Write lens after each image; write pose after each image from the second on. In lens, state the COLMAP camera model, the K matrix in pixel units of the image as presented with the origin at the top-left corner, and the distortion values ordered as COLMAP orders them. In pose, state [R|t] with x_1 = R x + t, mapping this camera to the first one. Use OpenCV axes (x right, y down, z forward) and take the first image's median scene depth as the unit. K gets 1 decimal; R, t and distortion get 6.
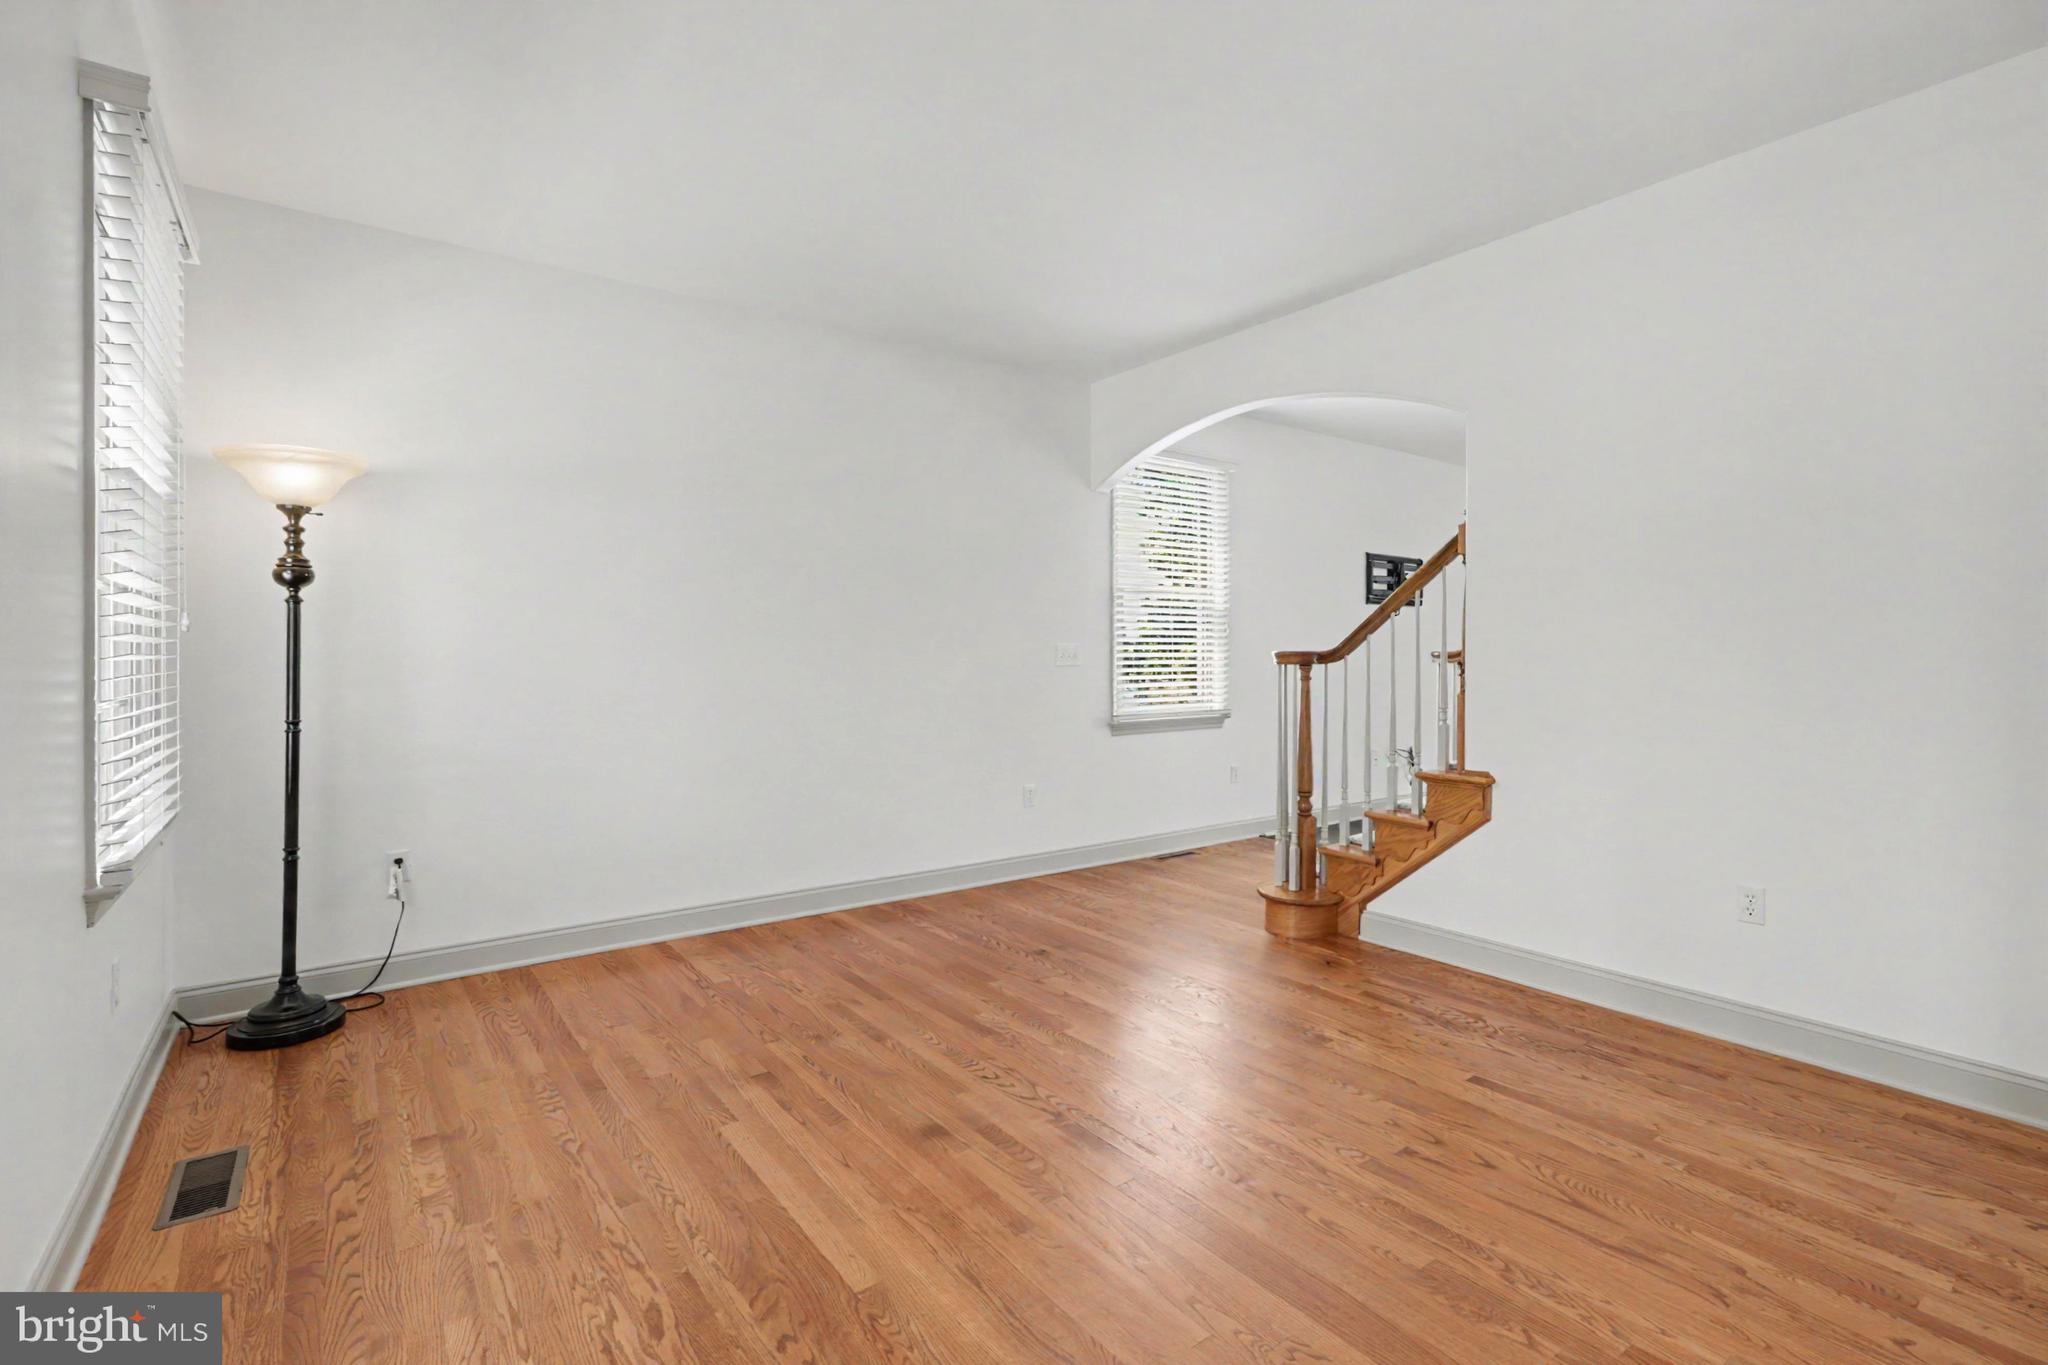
lens RADIAL K [[950.9, 0, 1029.1], [0, 950.9, 665.0], [0, 0, 1]] dist [-0.004913, -0.000417]
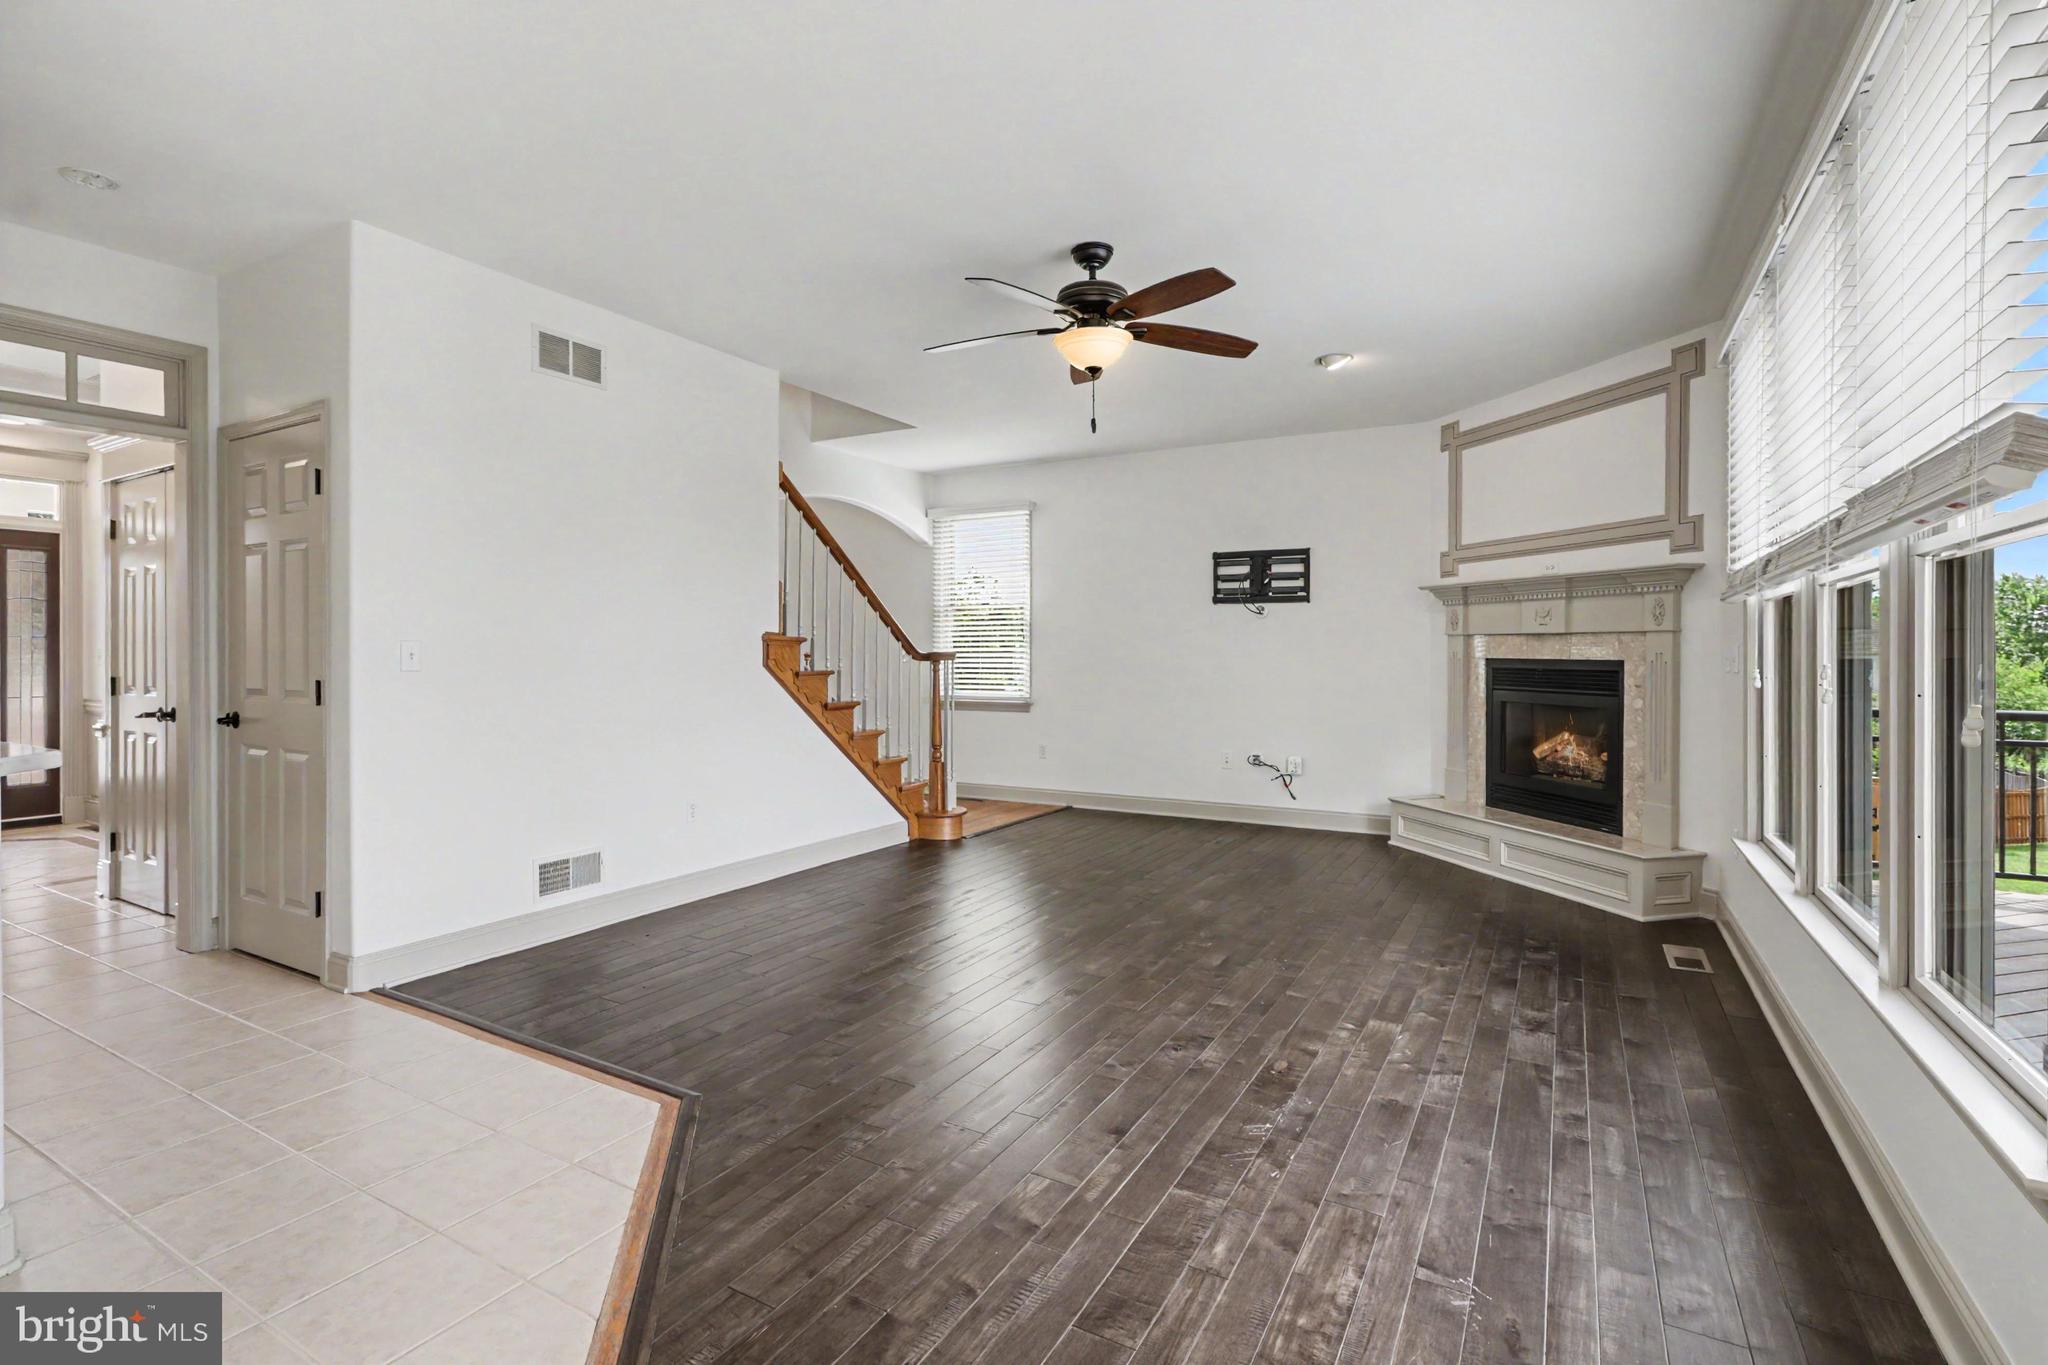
lens RADIAL K [[950.9, 0, 1022.3], [0, 950.9, 672.8], [0, 0, 1]] dist [-0.004913, -0.000417]
pose [[0.396508, 0.005496, -0.918015, 1.275041], [-0.017774, 0.999841, -0.001691, 0.014160], [0.917859, 0.016988, 0.396542, 0.451581]]
